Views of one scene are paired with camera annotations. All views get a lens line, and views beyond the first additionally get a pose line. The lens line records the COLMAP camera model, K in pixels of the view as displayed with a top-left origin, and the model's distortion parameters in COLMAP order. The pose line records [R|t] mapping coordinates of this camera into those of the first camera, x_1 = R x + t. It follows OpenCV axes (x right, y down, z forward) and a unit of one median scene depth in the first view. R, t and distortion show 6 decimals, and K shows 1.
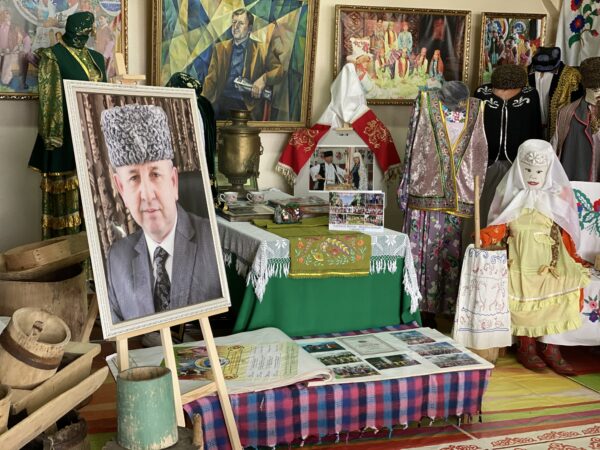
lens RADIAL K [[833.9, 0, 302.1], [0, 833.9, 220.4], [0, 0, 1]] dist [0.093393, 0.000000]
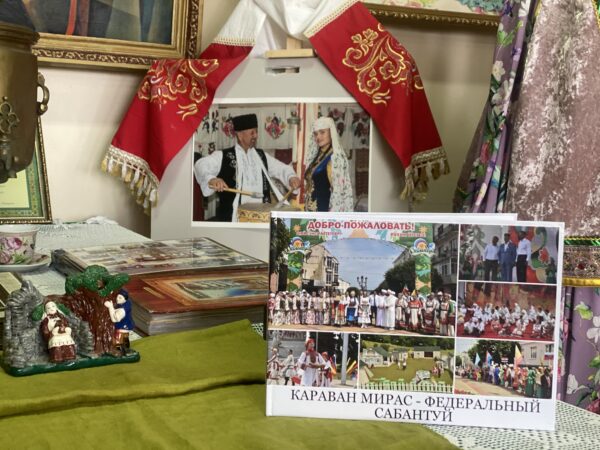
lens RADIAL K [[833.9, 0, 299.6], [0, 833.9, 223.6], [0, 0, 1]] dist [0.093393, 0.000000]
pose [[0.993589, 0.000520, 0.113053, 0.017610], [0.004300, 0.999092, -0.042387, -0.024744], [-0.112973, 0.042602, 0.992684, 0.803555]]
